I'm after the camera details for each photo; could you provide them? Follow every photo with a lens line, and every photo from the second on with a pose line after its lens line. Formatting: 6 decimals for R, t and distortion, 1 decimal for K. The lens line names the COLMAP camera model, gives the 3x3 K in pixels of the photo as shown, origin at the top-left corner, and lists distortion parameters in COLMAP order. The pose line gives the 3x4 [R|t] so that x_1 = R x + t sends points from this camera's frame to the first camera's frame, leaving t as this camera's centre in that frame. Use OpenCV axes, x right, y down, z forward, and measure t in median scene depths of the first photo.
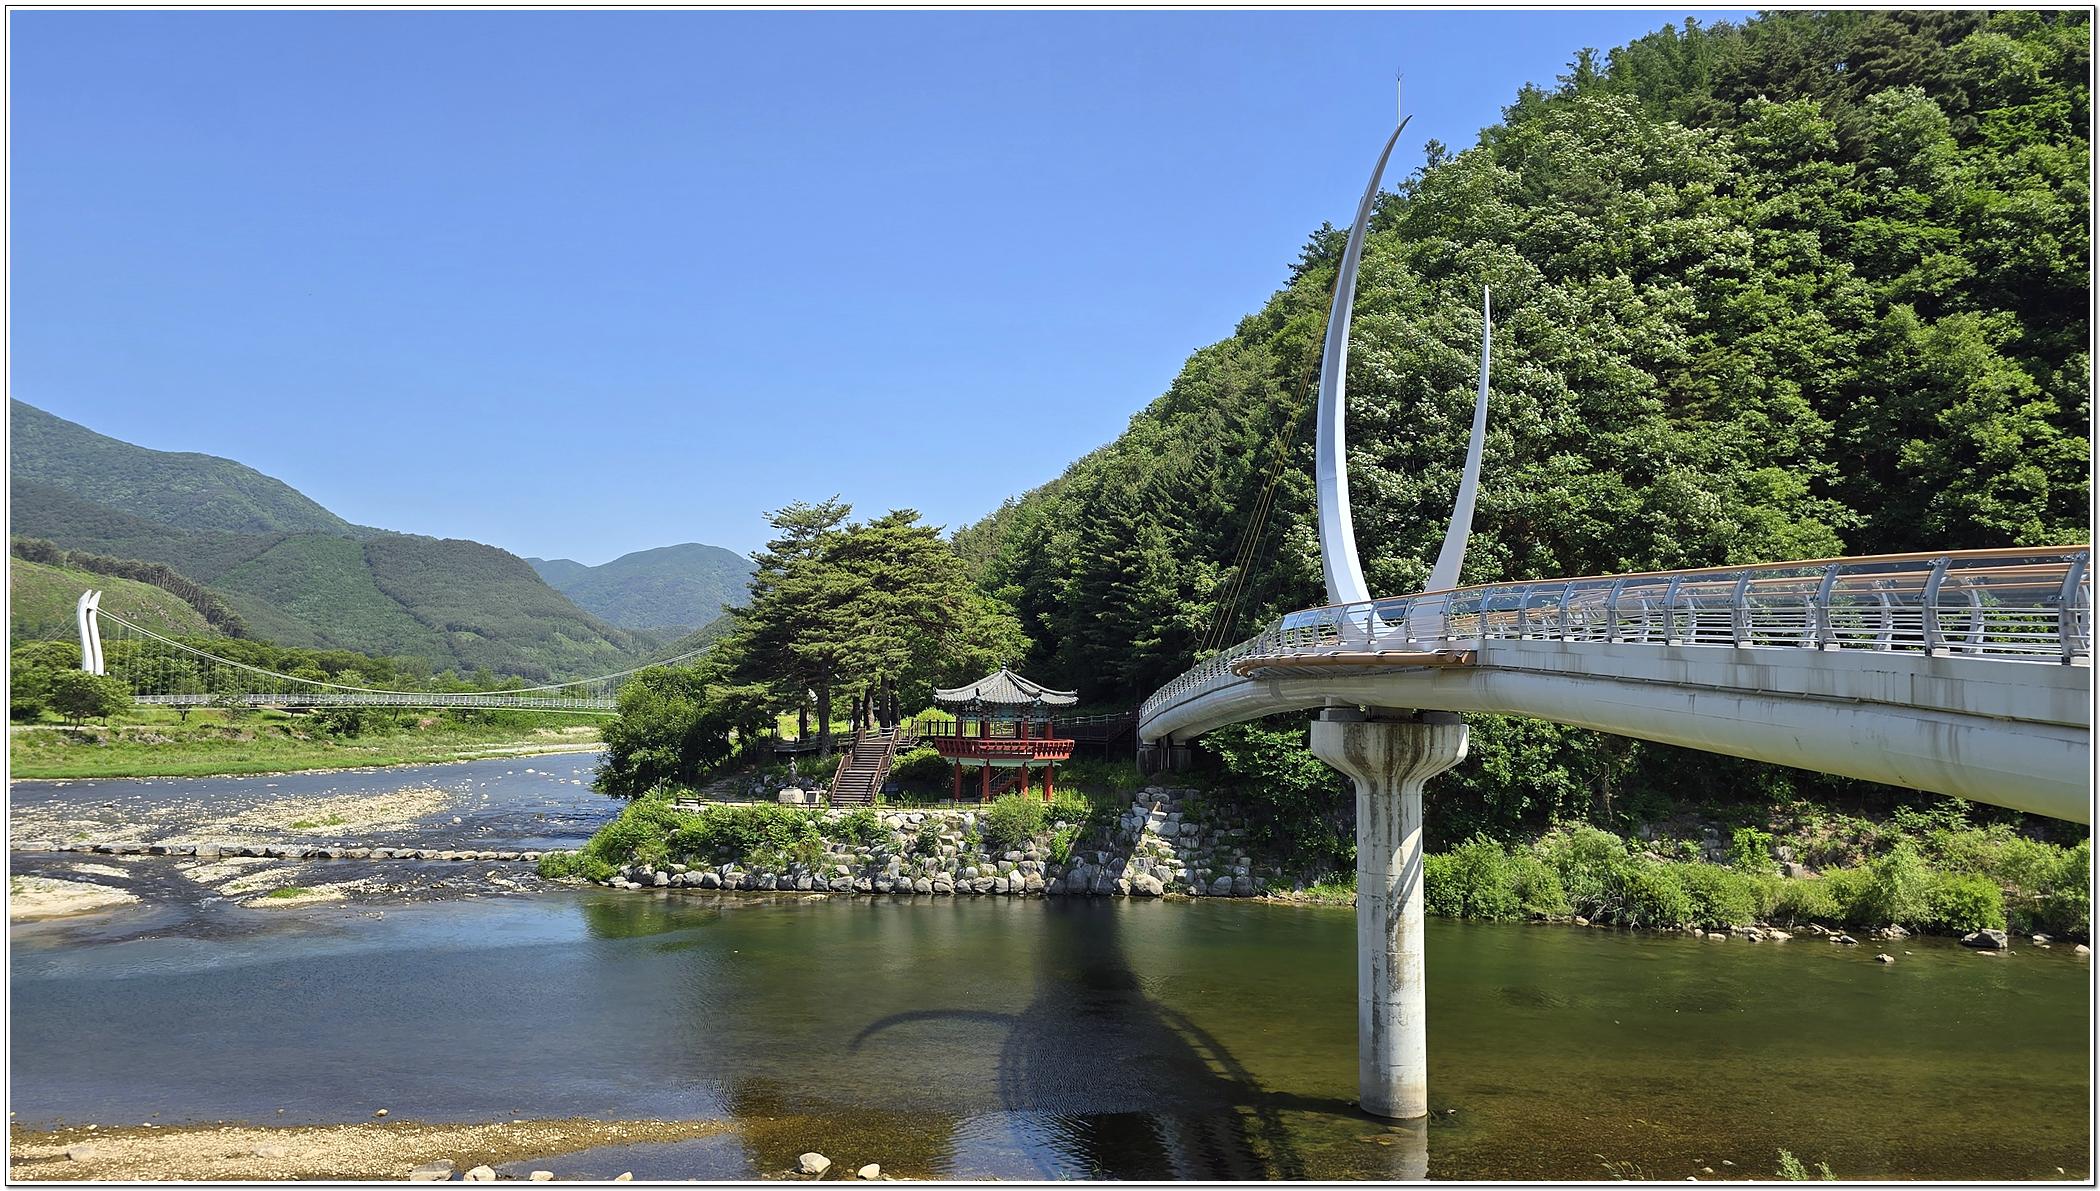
lens RADIAL K [[1429.7, 0, 1032.3], [0, 1429.7, 596.2], [0, 0, 1]] dist [0.035172, 0.000850]
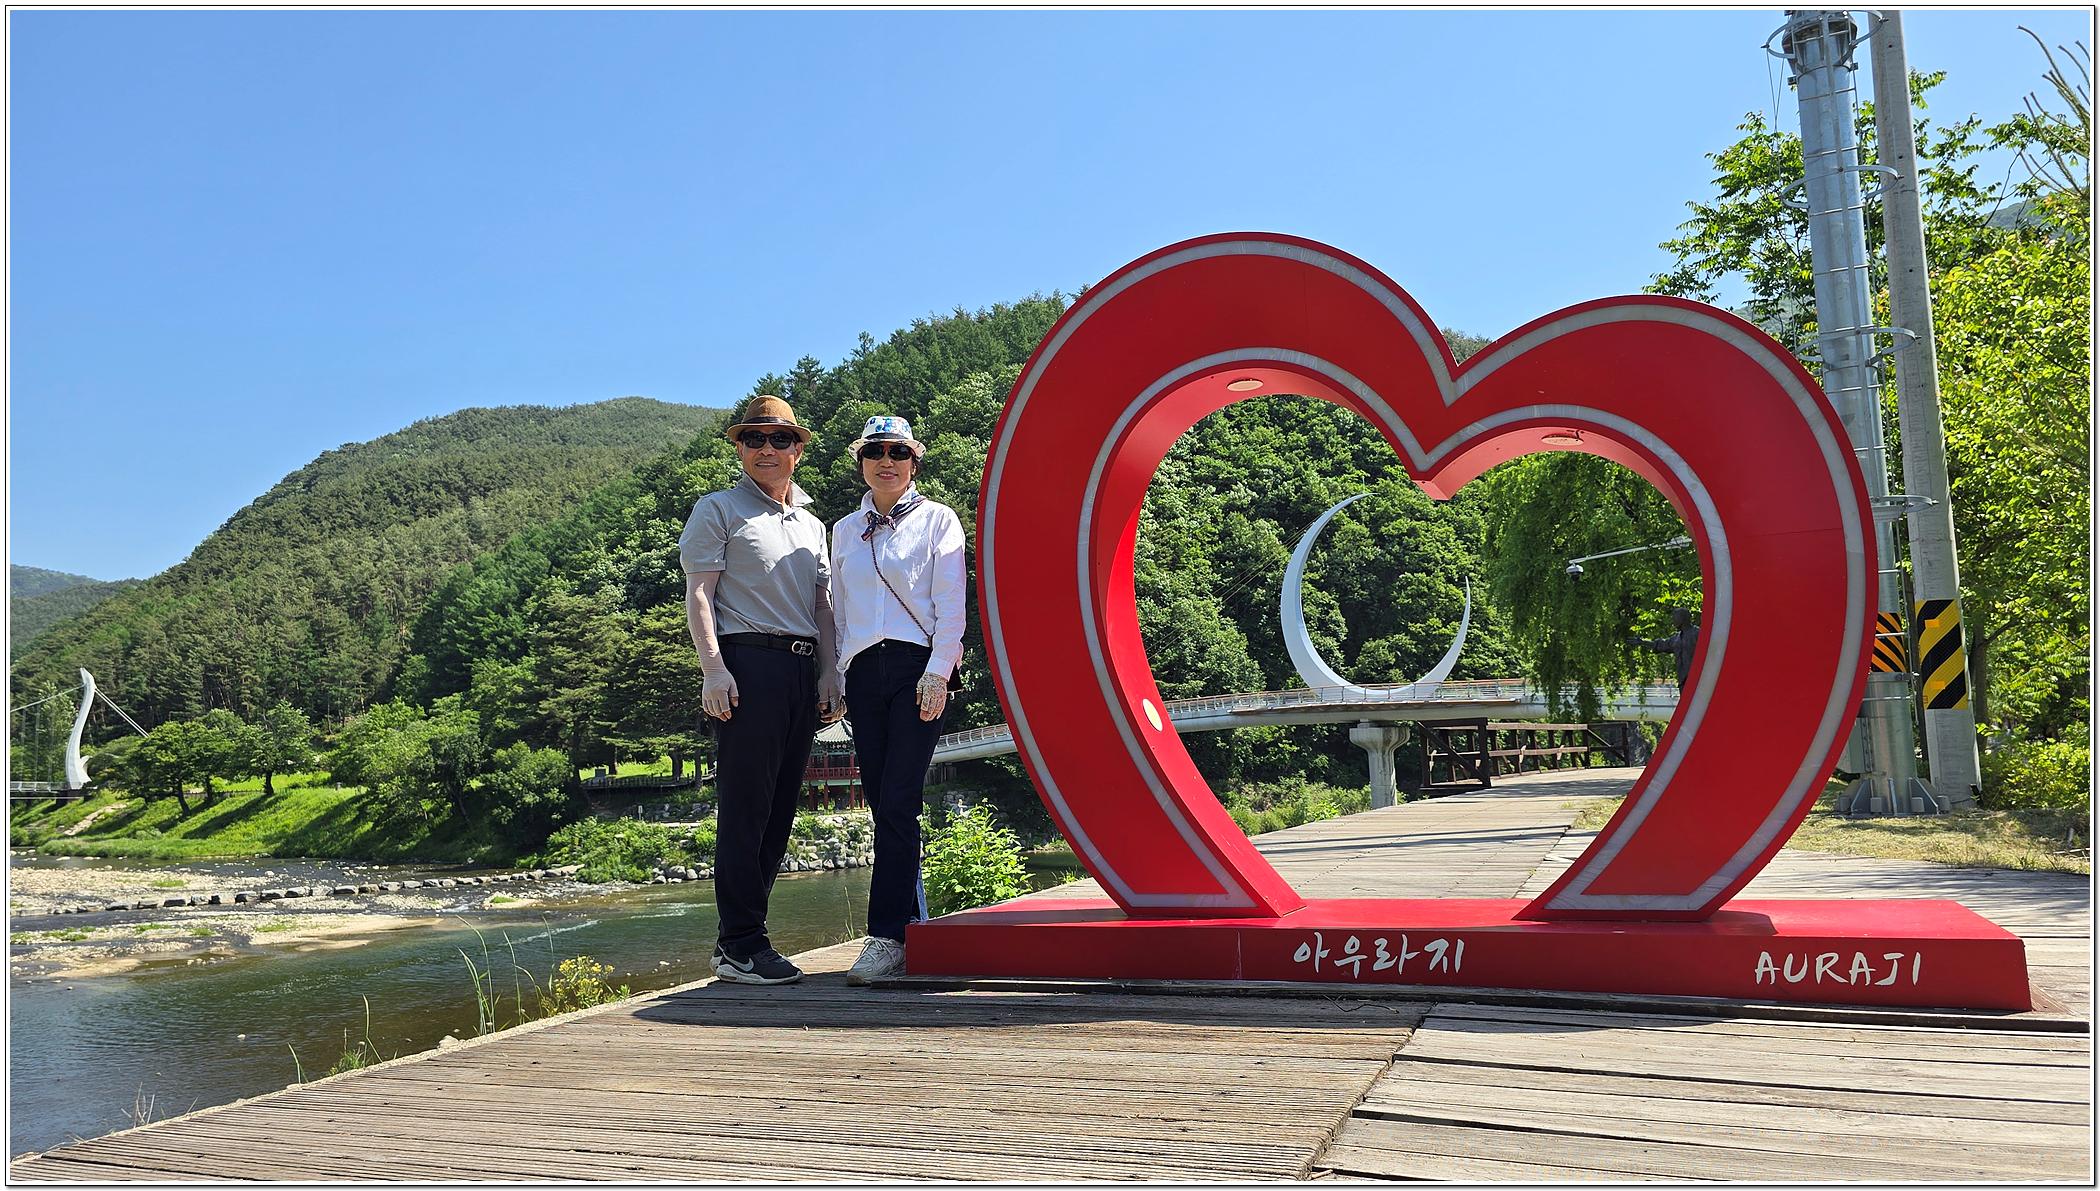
lens RADIAL K [[1398.4, 0, 1039.7], [0, 1398.4, 581.4], [0, 0, 1]] dist [0.036855, -0.000360]
pose [[0.778183, 0.041373, 0.626673, -0.748103], [-0.009303, 0.998478, -0.054367, -0.013872], [-0.627969, 0.036477, 0.777383, -0.246174]]
